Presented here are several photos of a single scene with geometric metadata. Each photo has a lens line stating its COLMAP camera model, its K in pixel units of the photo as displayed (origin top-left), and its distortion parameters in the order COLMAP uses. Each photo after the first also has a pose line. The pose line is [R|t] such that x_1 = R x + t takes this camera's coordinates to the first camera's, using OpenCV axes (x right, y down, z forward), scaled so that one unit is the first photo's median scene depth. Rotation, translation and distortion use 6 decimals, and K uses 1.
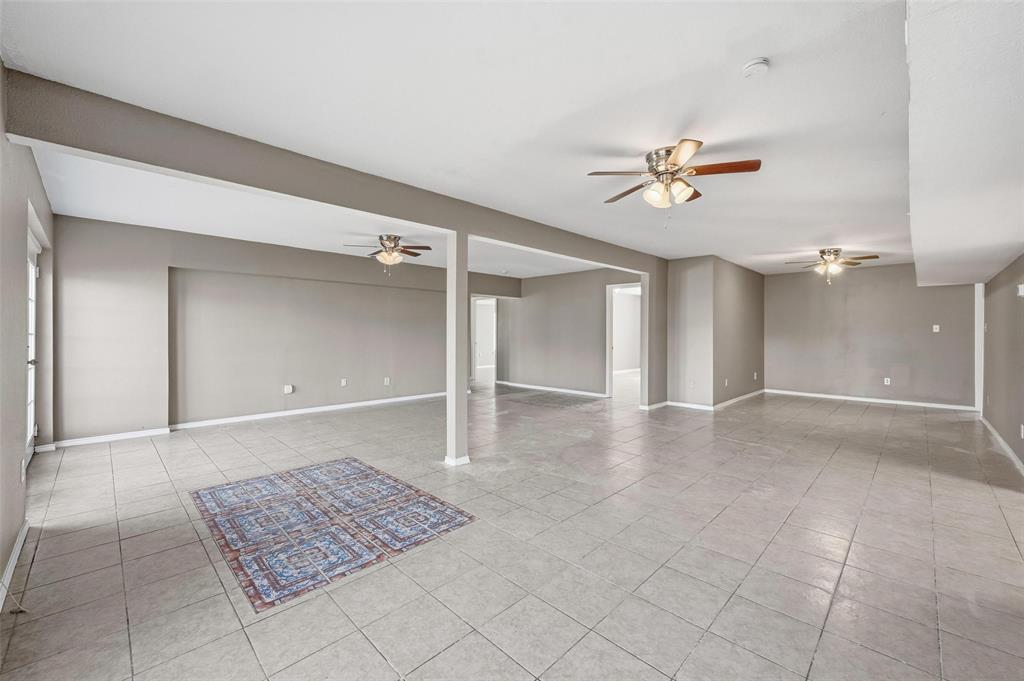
lens RADIAL K [[405.2, 0, 509.4], [0, 405.2, 332.6], [0, 0, 1]] dist [0.000468, 0.000000]
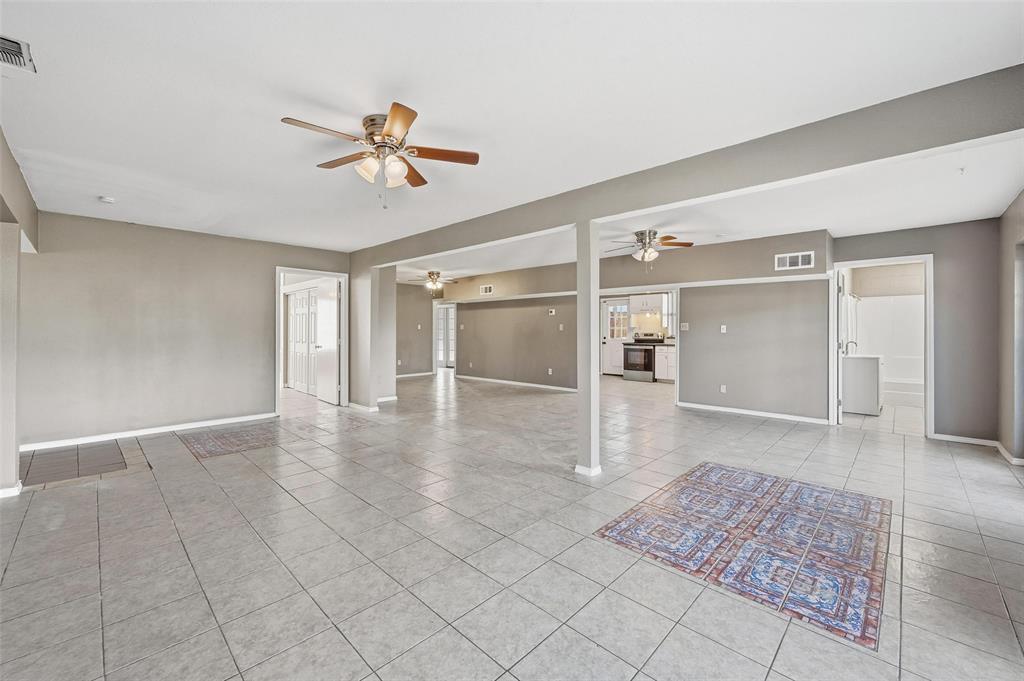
lens RADIAL K [[405.2, 0, 509.4], [0, 405.2, 332.6], [0, 0, 1]] dist [0.000468, 0.000000]
pose [[-0.003136, -0.008624, 0.999958, -1.302973], [-0.001670, 0.999961, 0.008619, -0.004732], [-0.999994, -0.001642, -0.003150, 1.473532]]
